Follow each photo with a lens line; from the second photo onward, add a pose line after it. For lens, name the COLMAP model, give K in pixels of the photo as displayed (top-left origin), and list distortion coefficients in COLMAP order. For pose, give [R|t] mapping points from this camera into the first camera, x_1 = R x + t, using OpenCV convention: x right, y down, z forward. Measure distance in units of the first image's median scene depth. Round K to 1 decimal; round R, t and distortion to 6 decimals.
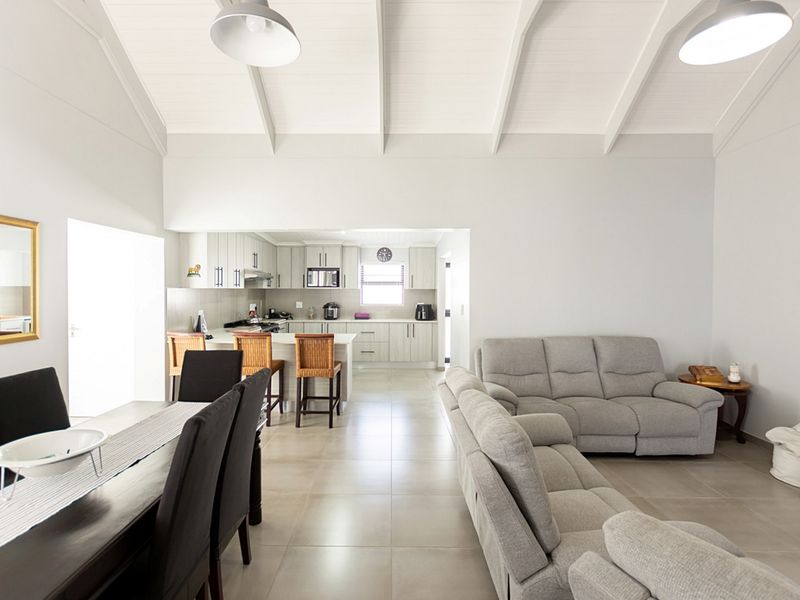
lens RADIAL K [[420.7, 0, 386.9], [0, 420.7, 292.7], [0, 0, 1]] dist [-0.001892, 0.000099]
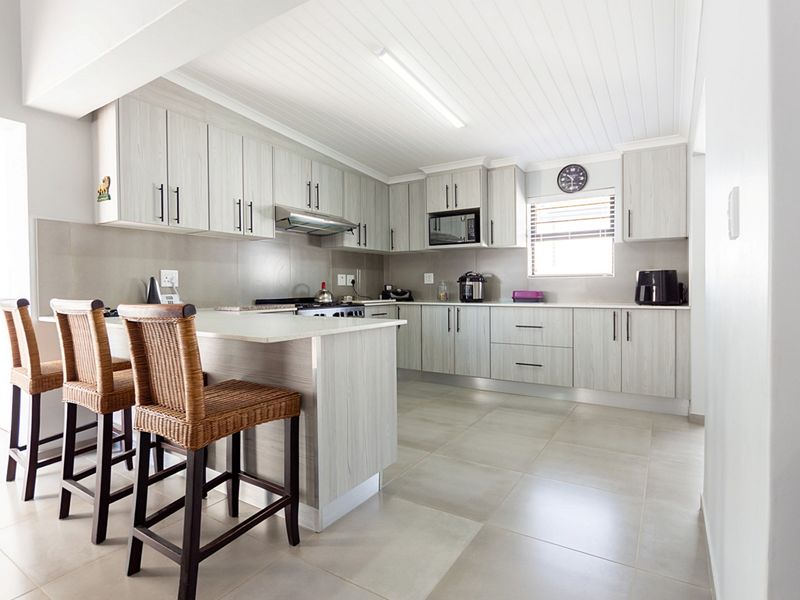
lens RADIAL K [[432.1, 0, 418.3], [0, 432.1, 284.2], [0, 0, 1]] dist [-0.002132, 0.000023]
pose [[0.864751, -0.012695, -0.502041, 0.101819], [0.003979, 0.999822, -0.018428, 0.051484], [0.502186, 0.013938, 0.864647, 0.472208]]
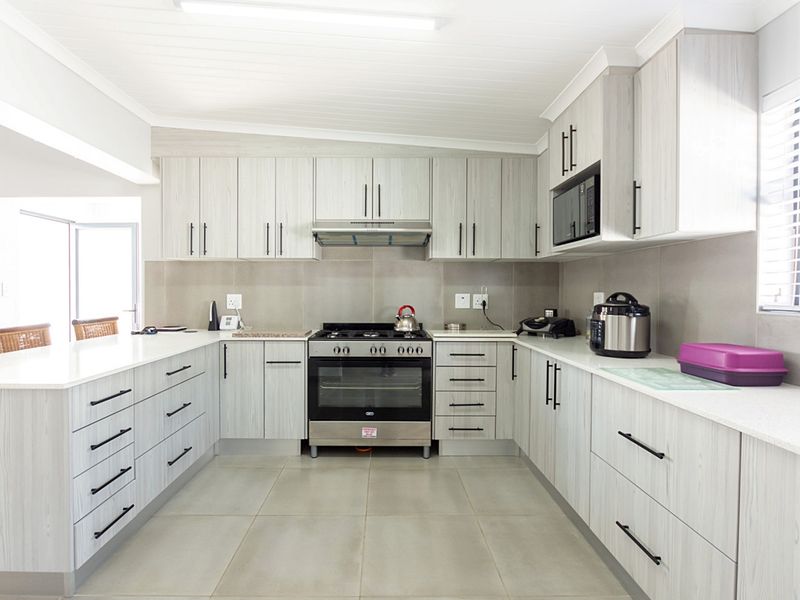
lens RADIAL K [[420.7, 0, 386.9], [0, 420.7, 292.7], [0, 0, 1]] dist [-0.001892, 0.000099]
pose [[0.014358, 0.002083, -0.999895, 0.148527], [-0.013490, 0.999907, 0.001889, 0.024636], [0.999806, 0.013461, 0.014384, 0.868300]]
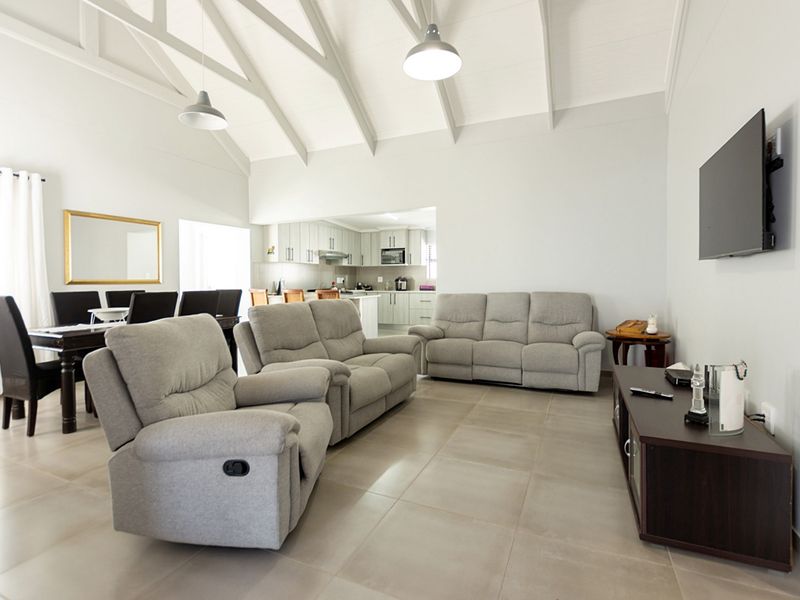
lens RADIAL K [[420.7, 0, 386.9], [0, 420.7, 292.7], [0, 0, 1]] dist [-0.001892, 0.000099]
pose [[0.902269, 0.004411, -0.431150, 0.364929], [0.004244, 0.999808, 0.019112, 0.047043], [0.431152, -0.019074, 0.902078, -0.116733]]
